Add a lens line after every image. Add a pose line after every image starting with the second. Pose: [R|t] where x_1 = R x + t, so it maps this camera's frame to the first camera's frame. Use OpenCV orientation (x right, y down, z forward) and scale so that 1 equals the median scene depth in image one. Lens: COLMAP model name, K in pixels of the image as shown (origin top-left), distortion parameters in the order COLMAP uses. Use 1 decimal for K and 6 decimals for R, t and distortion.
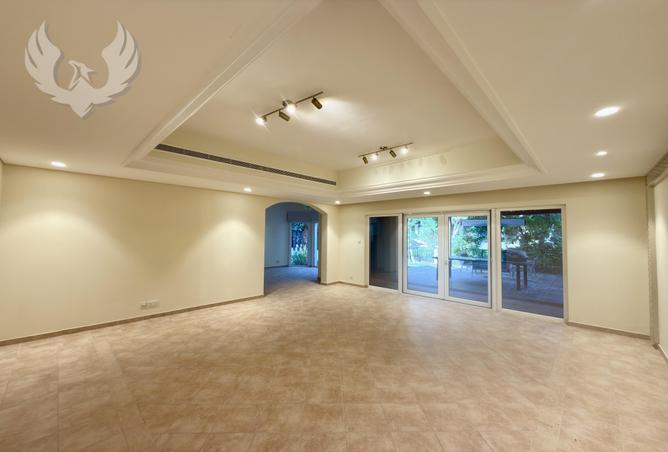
lens RADIAL K [[265.5, 0, 334.0], [0, 265.5, 226.0], [0, 0, 1]] dist [0.000531, 0.000022]
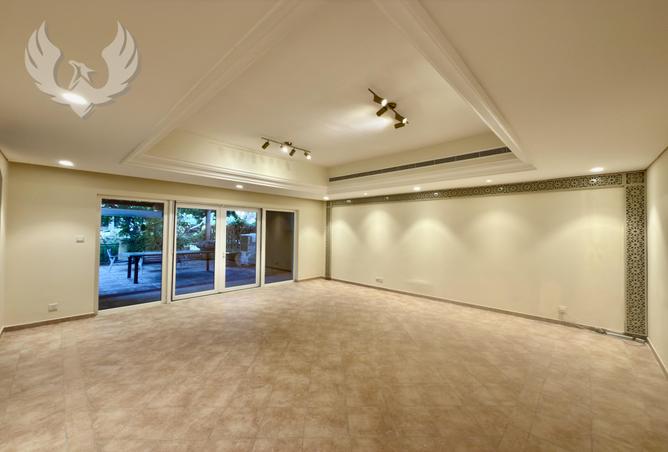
lens RADIAL K [[265.5, 0, 334.0], [0, 265.5, 226.0], [0, 0, 1]] dist [0.000531, 0.000022]
pose [[-0.003844, 0.004618, 0.999982, -0.941200], [-0.042411, 0.999089, -0.004777, 0.019338], [-0.999093, -0.042428, -0.003644, 0.930782]]
